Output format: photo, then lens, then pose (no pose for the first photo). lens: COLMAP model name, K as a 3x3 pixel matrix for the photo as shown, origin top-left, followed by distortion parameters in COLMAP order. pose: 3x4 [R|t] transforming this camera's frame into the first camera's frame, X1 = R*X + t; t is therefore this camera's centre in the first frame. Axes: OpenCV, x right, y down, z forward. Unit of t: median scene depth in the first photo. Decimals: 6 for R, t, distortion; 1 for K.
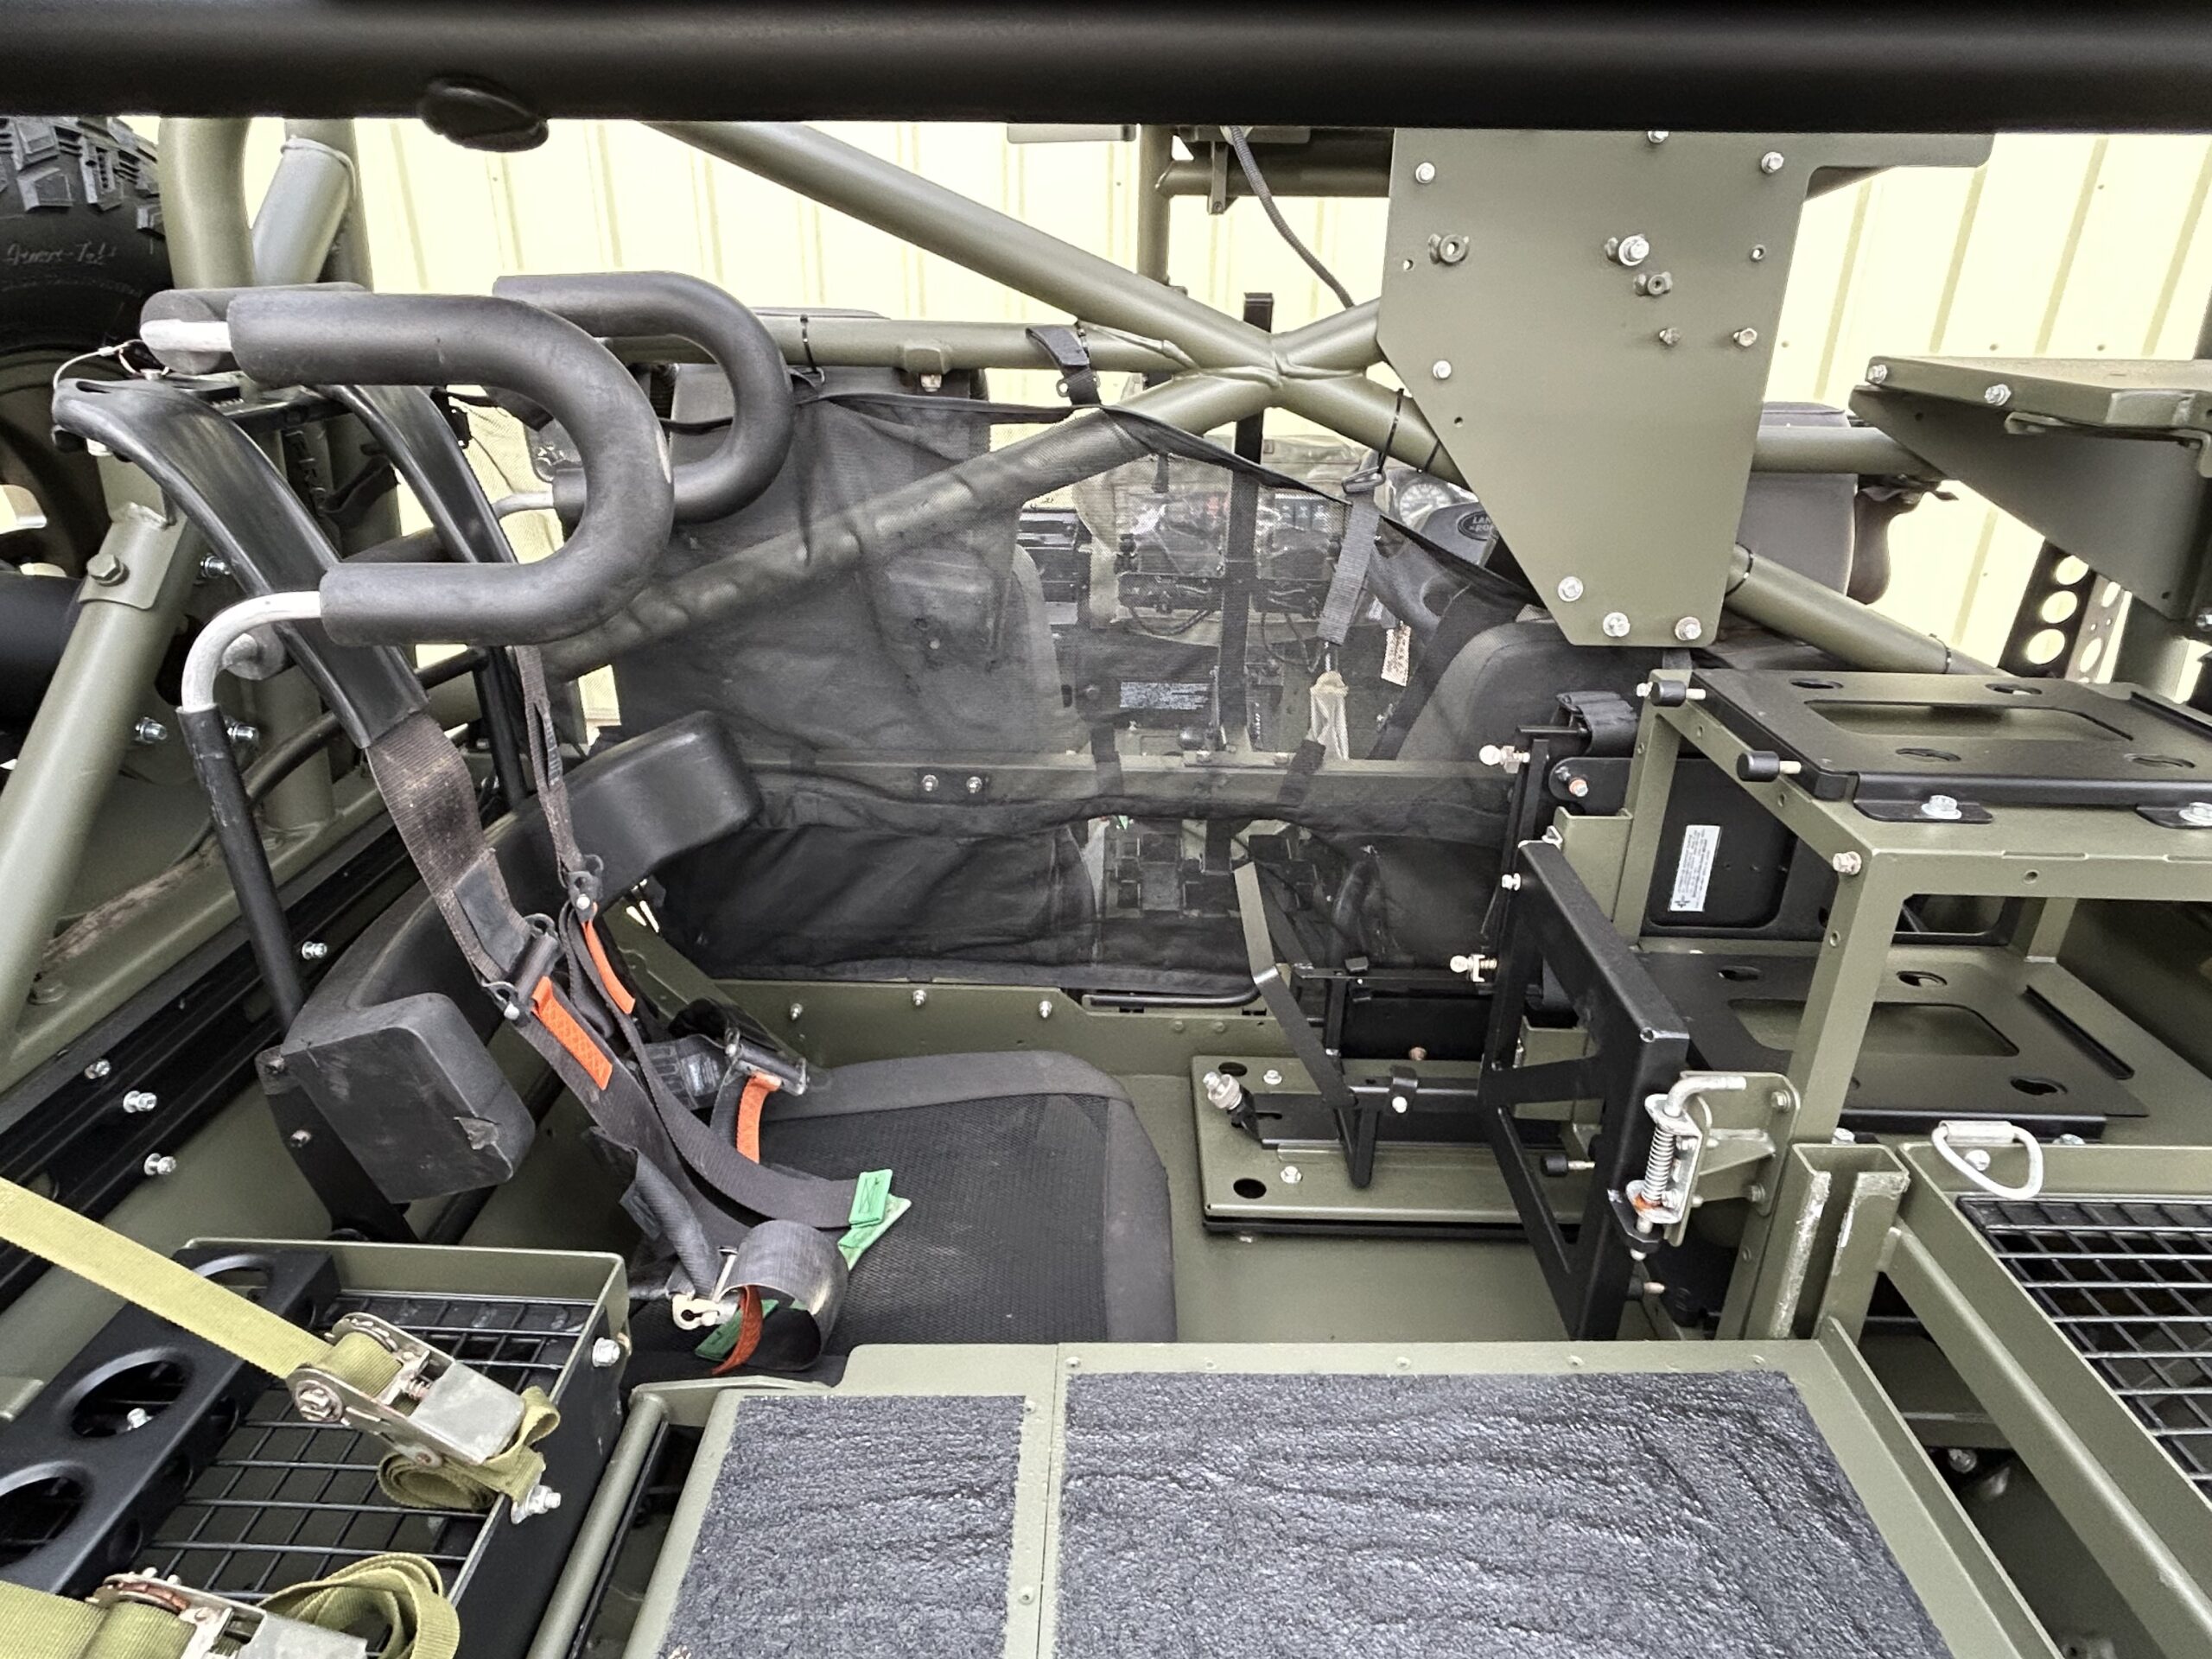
lens RADIAL K [[1306.2, 0, 1100.5], [0, 1306.2, 806.1], [0, 0, 1]] dist [-0.018653, -0.000571]
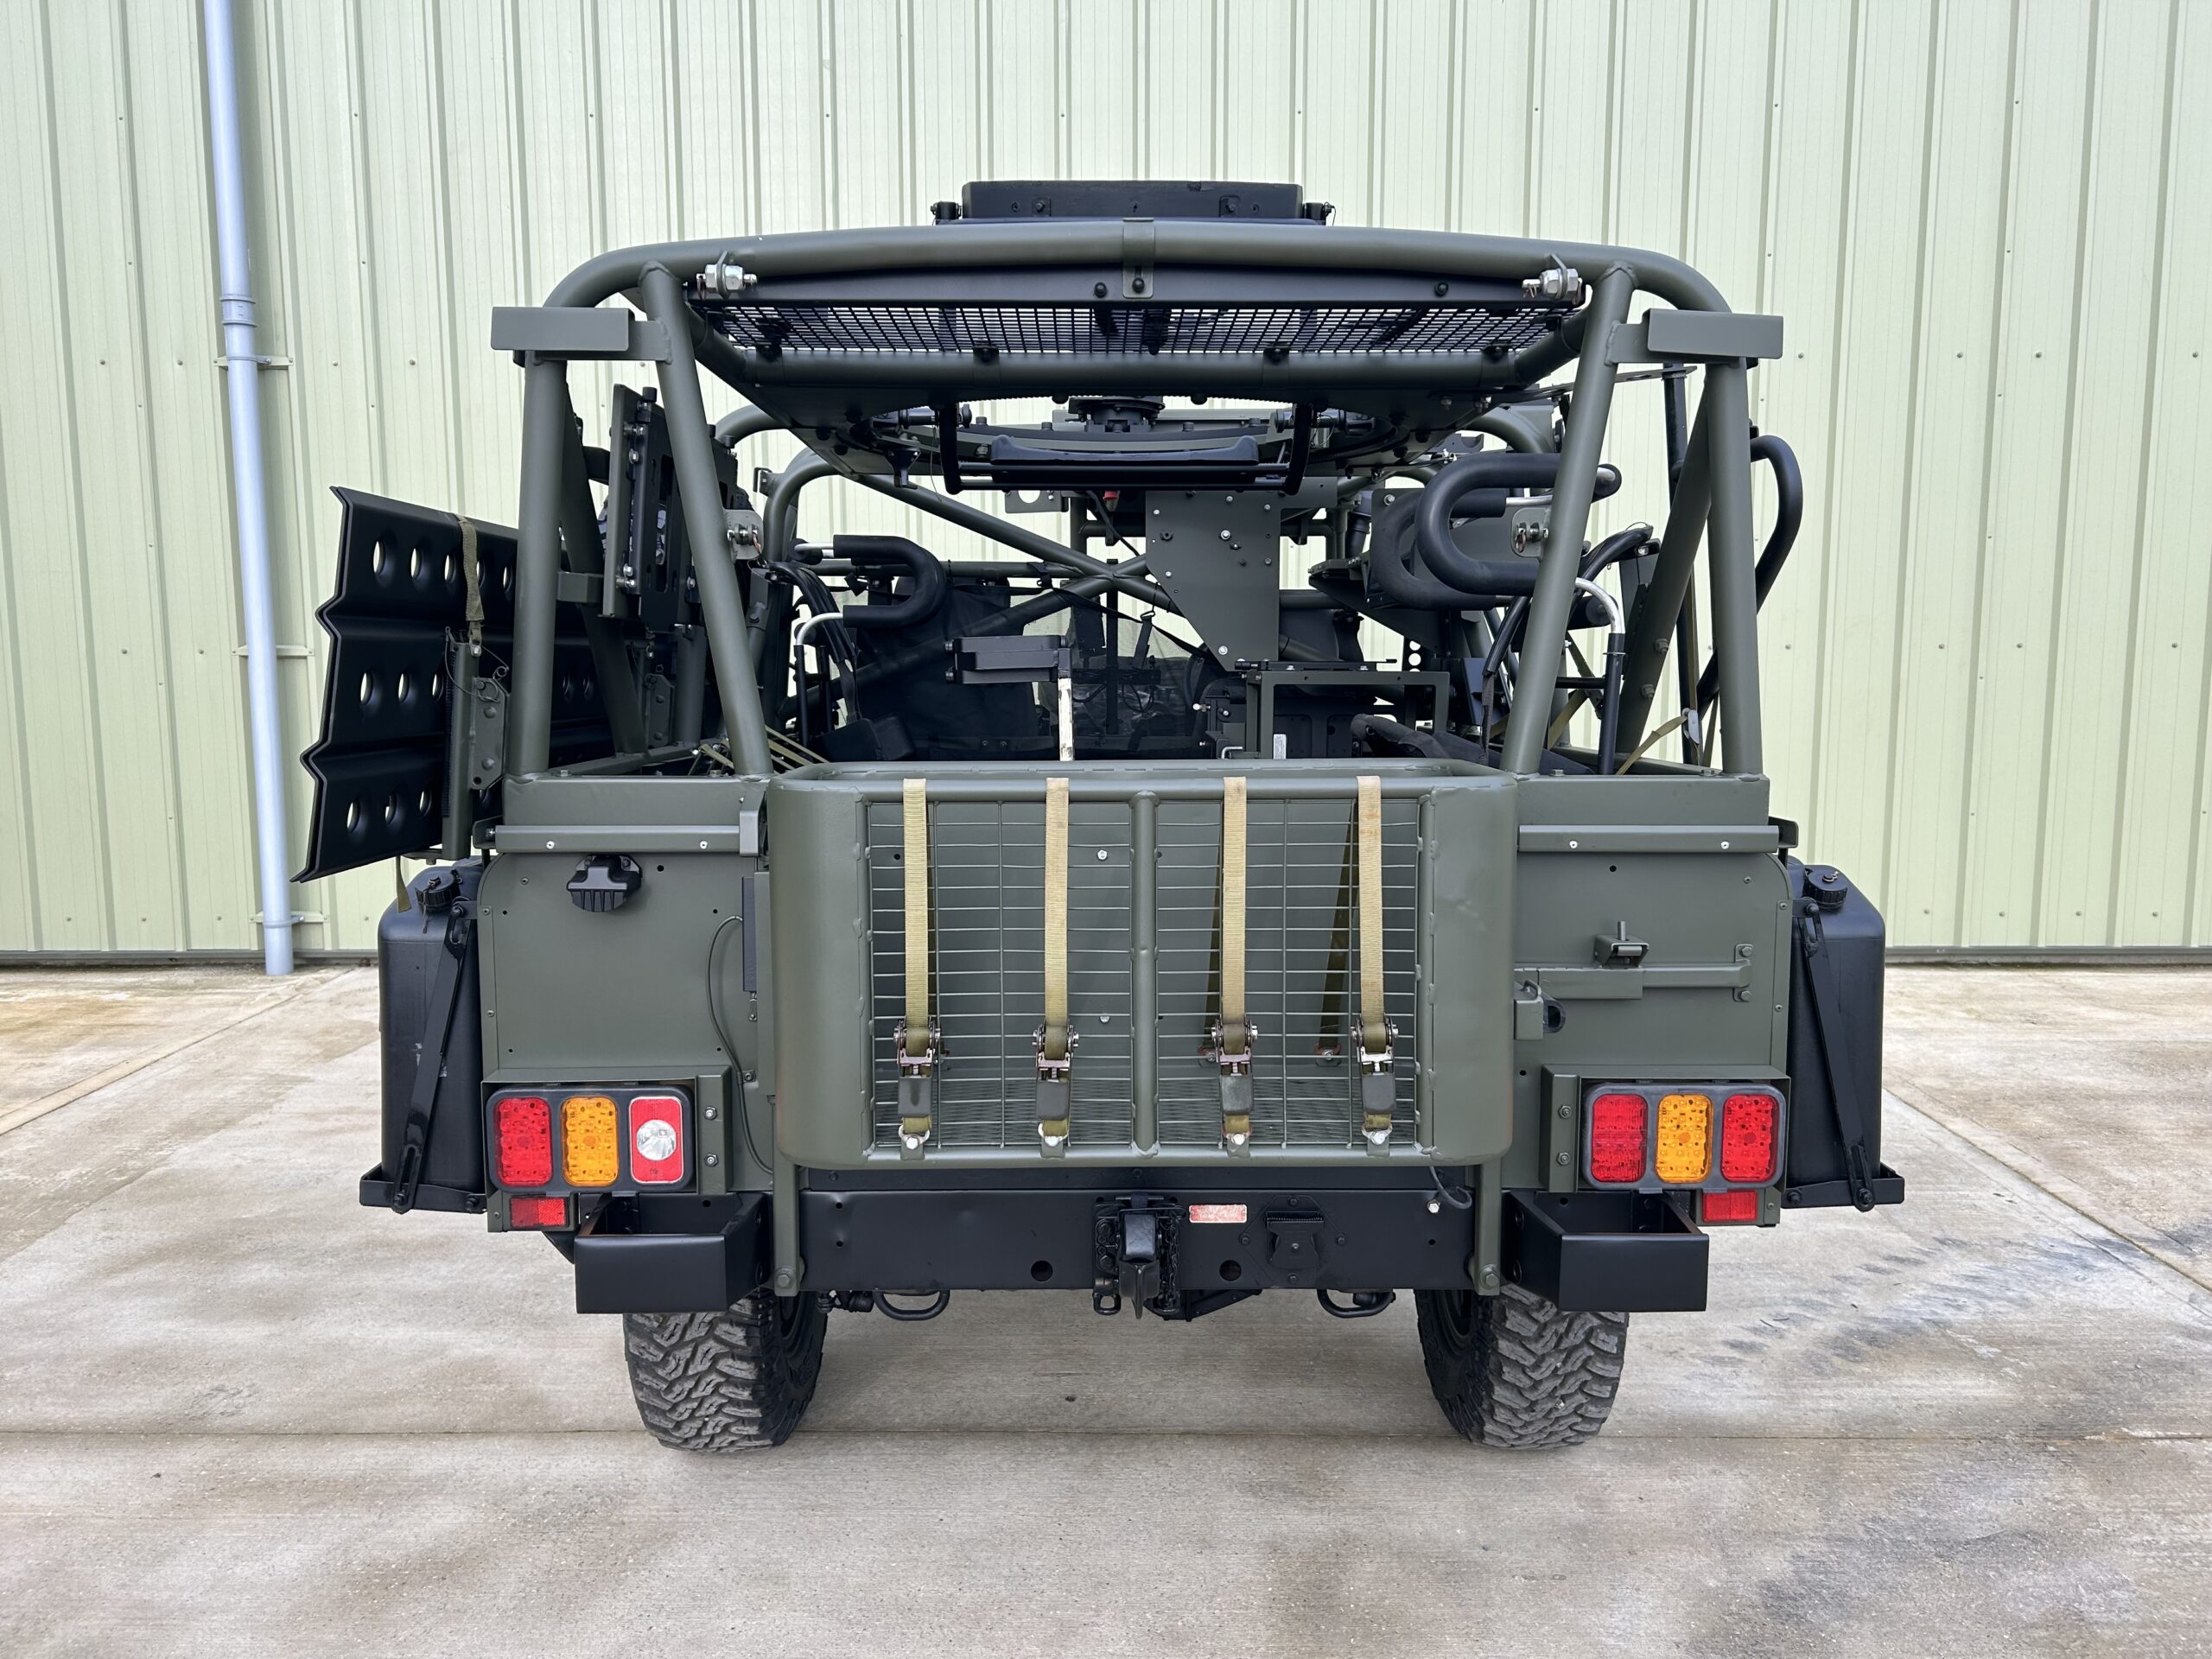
lens RADIAL K [[1666.7, 0, 1106.0], [0, 1666.7, 829.5], [0, 0, 1]] dist [0.071805, -0.076101]
pose [[0.999486, -0.010432, 0.030326, -0.000159], [0.019027, 0.954099, -0.298887, 1.220561], [-0.025816, 0.299310, 0.953807, -2.207183]]
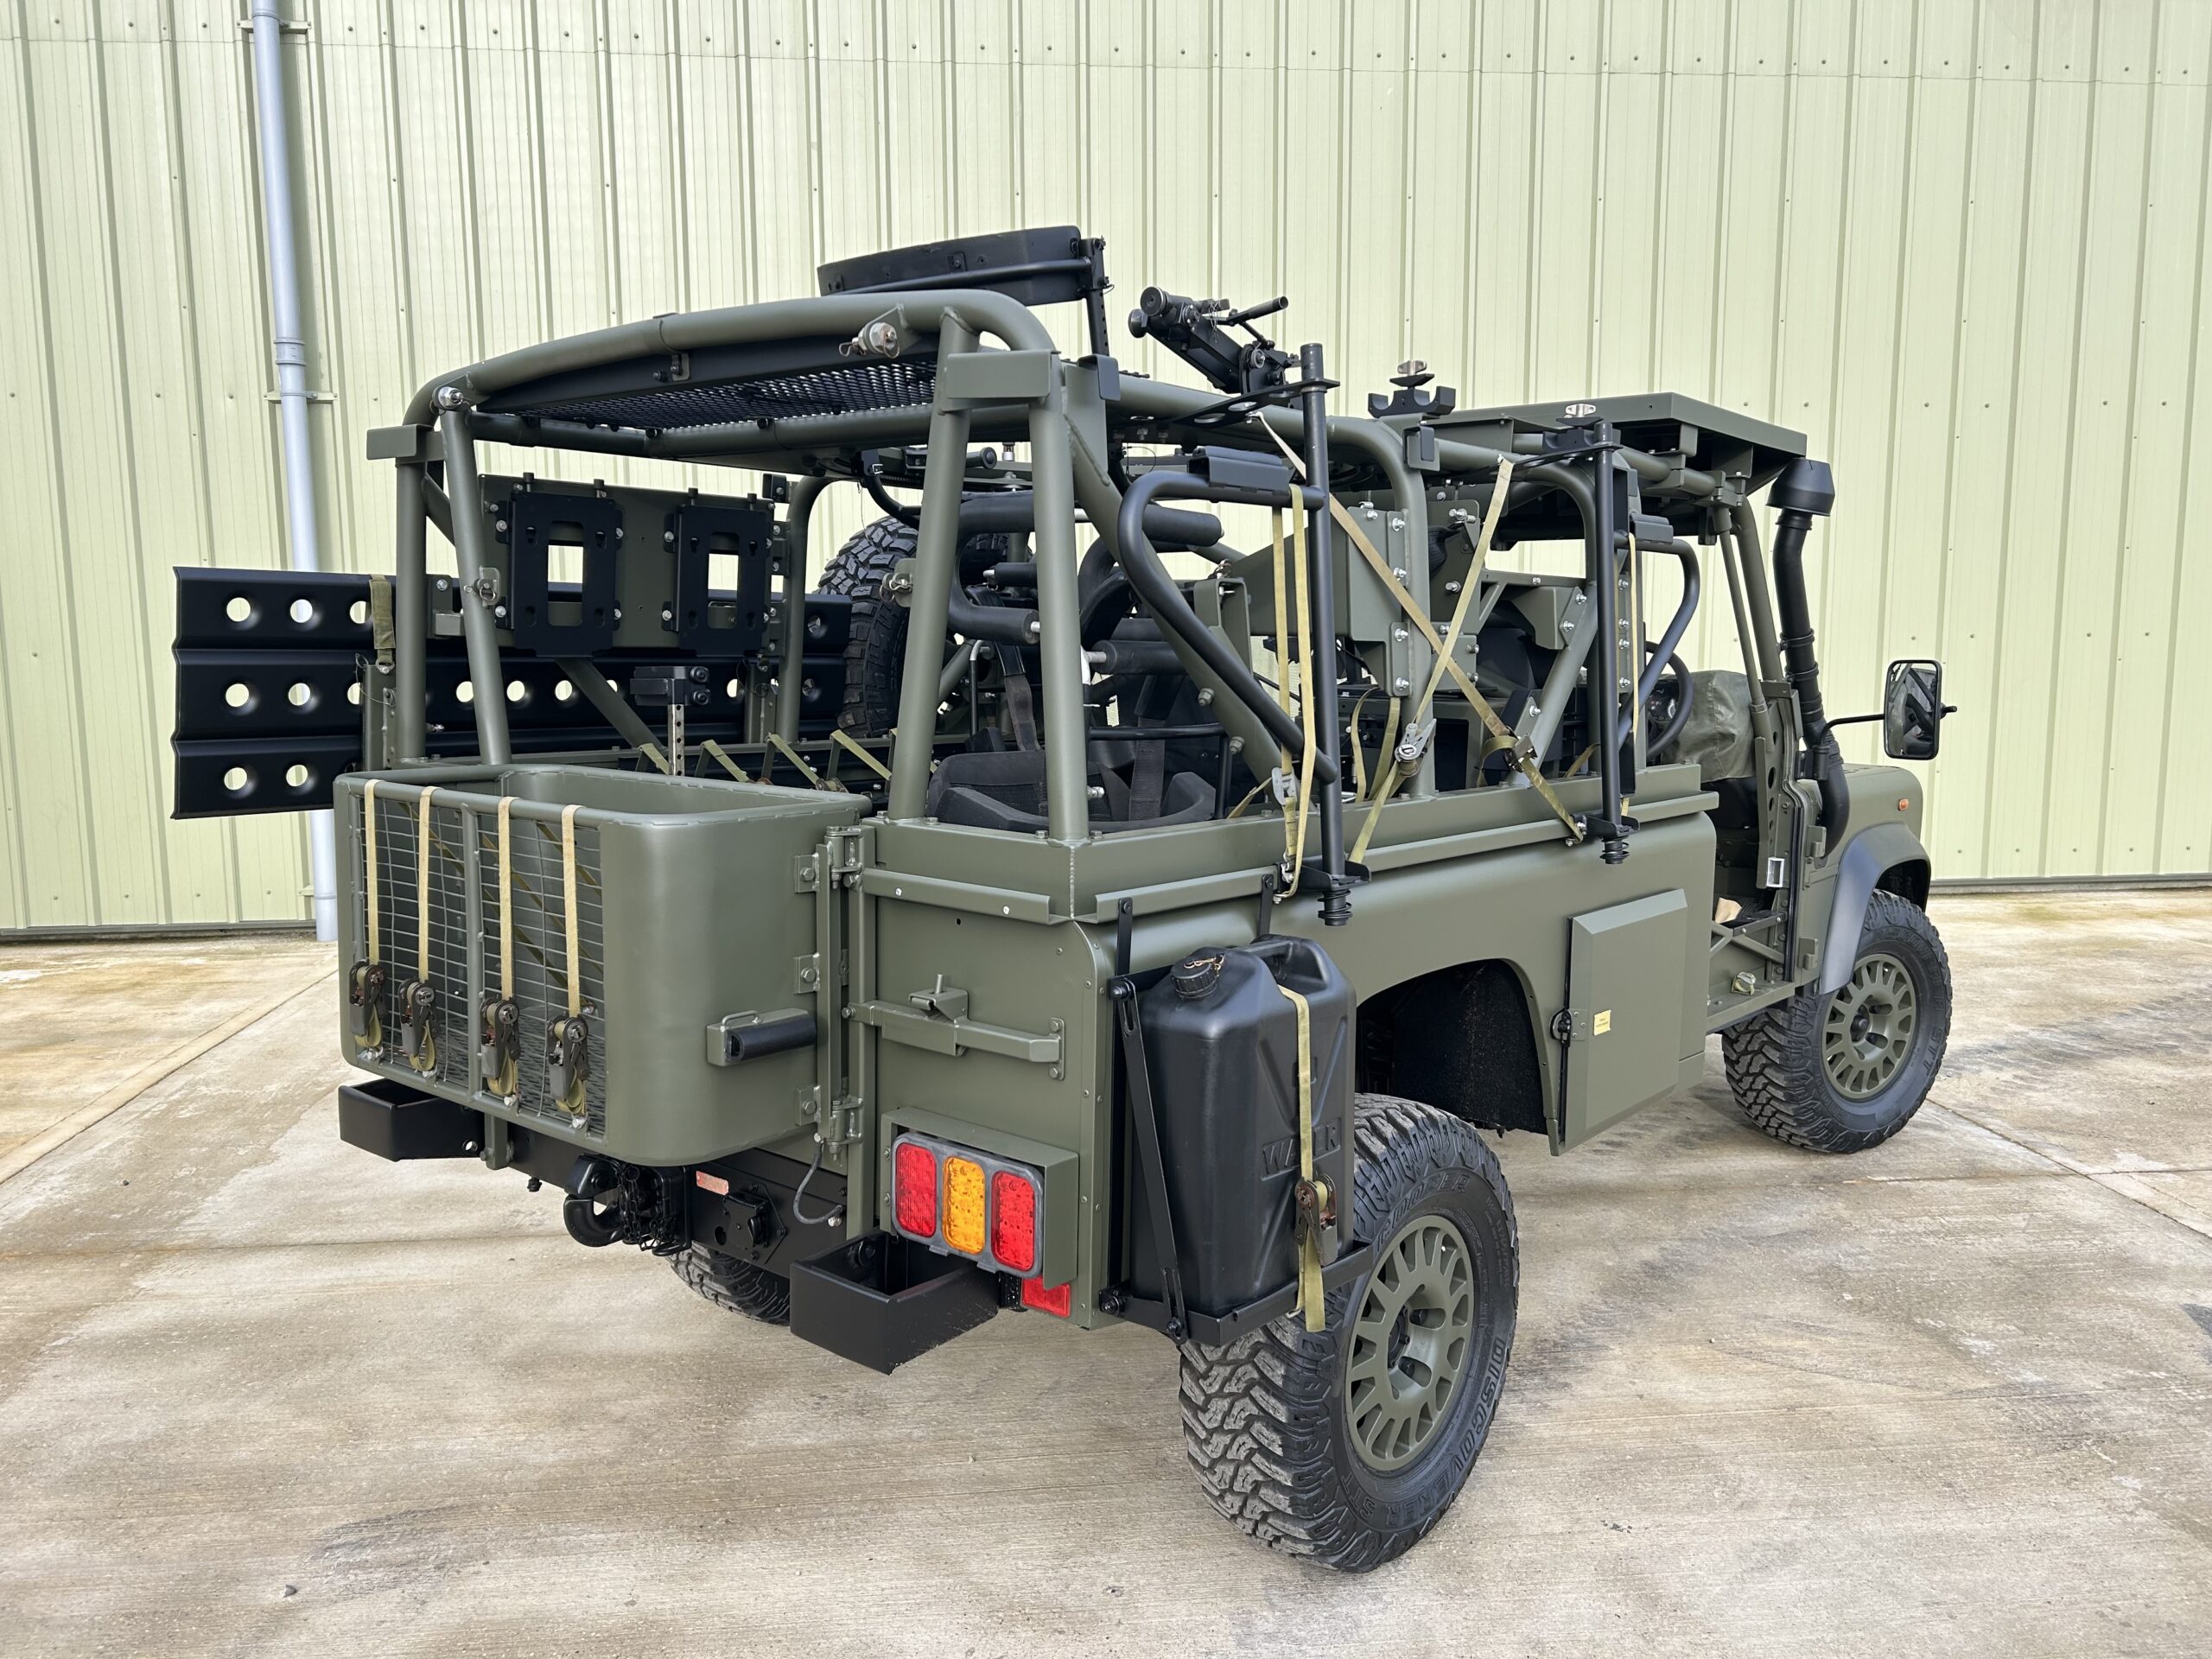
lens RADIAL K [[1668.5, 0, 1100.0], [0, 1668.5, 833.1], [0, 0, 1]] dist [0.058521, -0.058564]
pose [[0.990834, -0.028636, 0.132013, -0.626065], [0.065836, 0.955719, -0.286821, 1.618284], [-0.117954, 0.292884, 0.948845, -3.218394]]
